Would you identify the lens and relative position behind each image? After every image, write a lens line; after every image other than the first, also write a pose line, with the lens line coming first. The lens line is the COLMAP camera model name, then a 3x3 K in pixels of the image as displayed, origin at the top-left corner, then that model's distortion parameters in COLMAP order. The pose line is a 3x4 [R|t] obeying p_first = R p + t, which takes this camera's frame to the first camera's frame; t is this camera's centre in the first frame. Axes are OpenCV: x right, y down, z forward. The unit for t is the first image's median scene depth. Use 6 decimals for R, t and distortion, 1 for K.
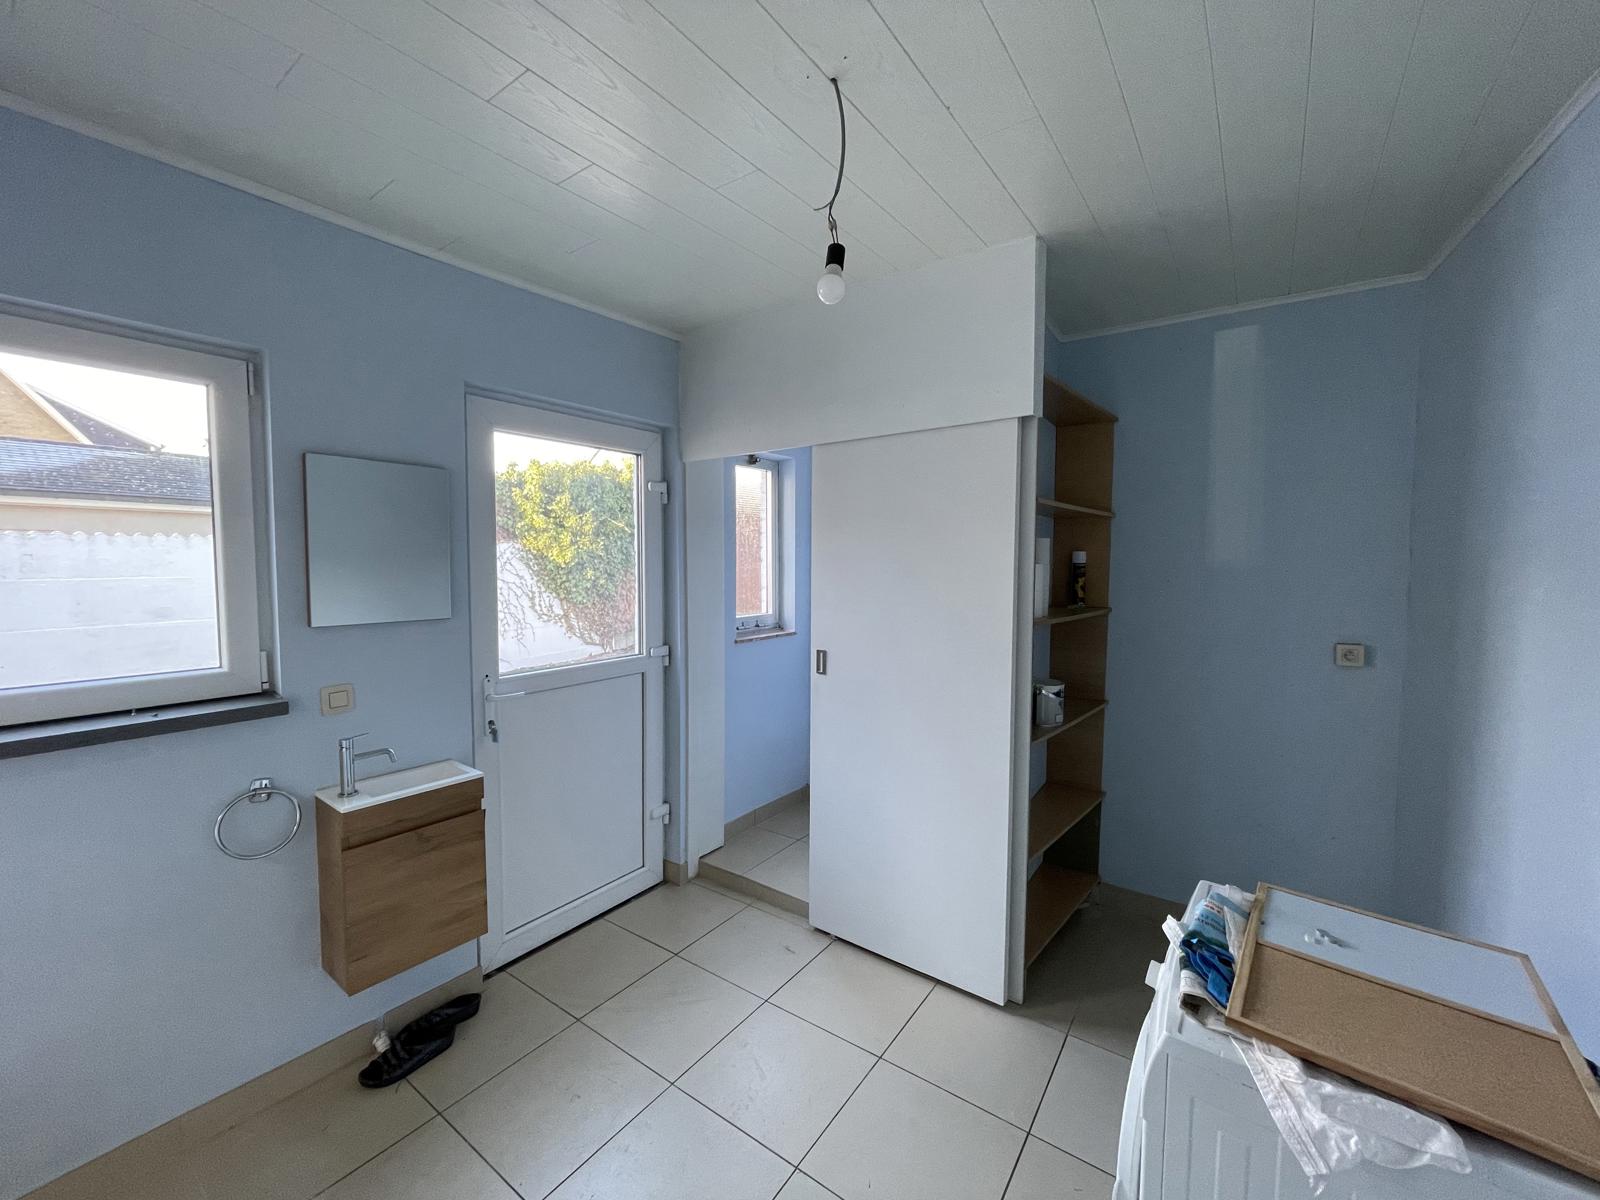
lens RADIAL K [[646.9, 0, 796.4], [0, 646.9, 600.3], [0, 0, 1]] dist [-0.005523, 0.001716]
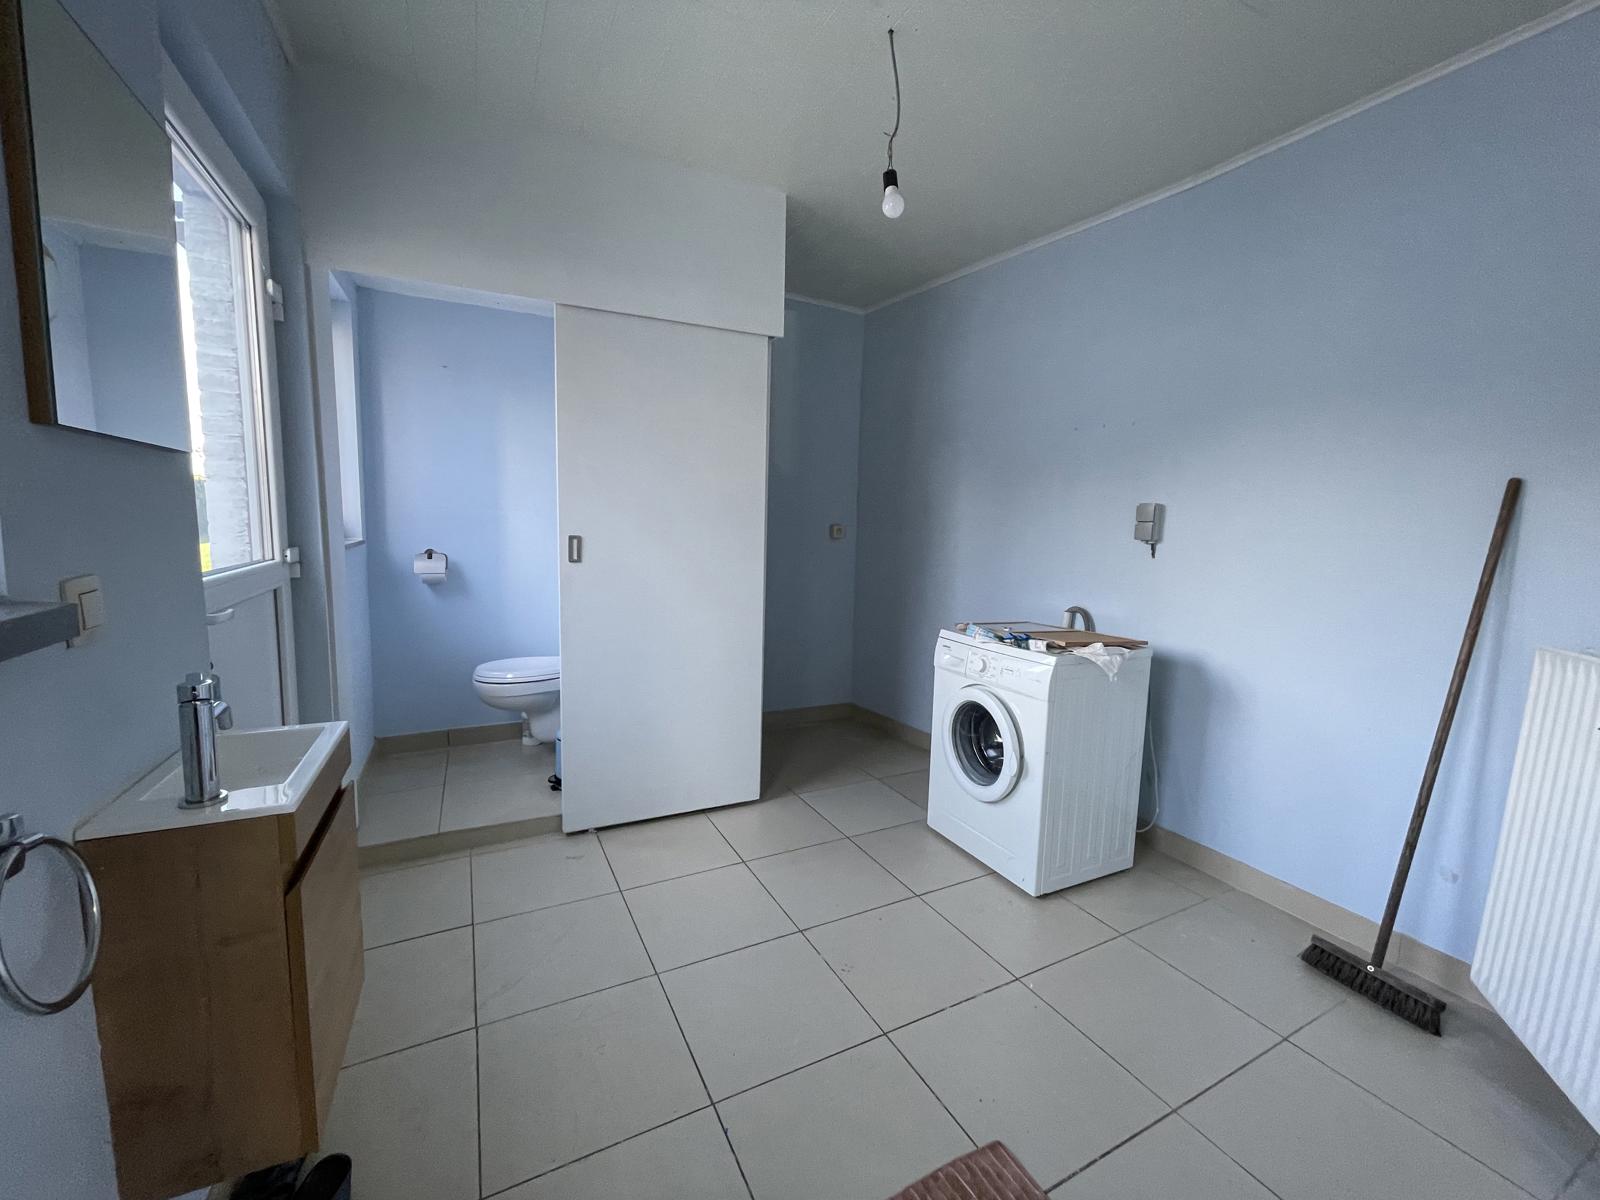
lens RADIAL K [[646.9, 0, 800.6], [0, 646.9, 602.8], [0, 0, 1]] dist [-0.005523, 0.001716]
pose [[0.454118, -0.102584, 0.885016, -0.616598], [0.030452, 0.994556, 0.099655, 0.085959], [-0.890421, -0.018304, 0.454769, 0.276721]]
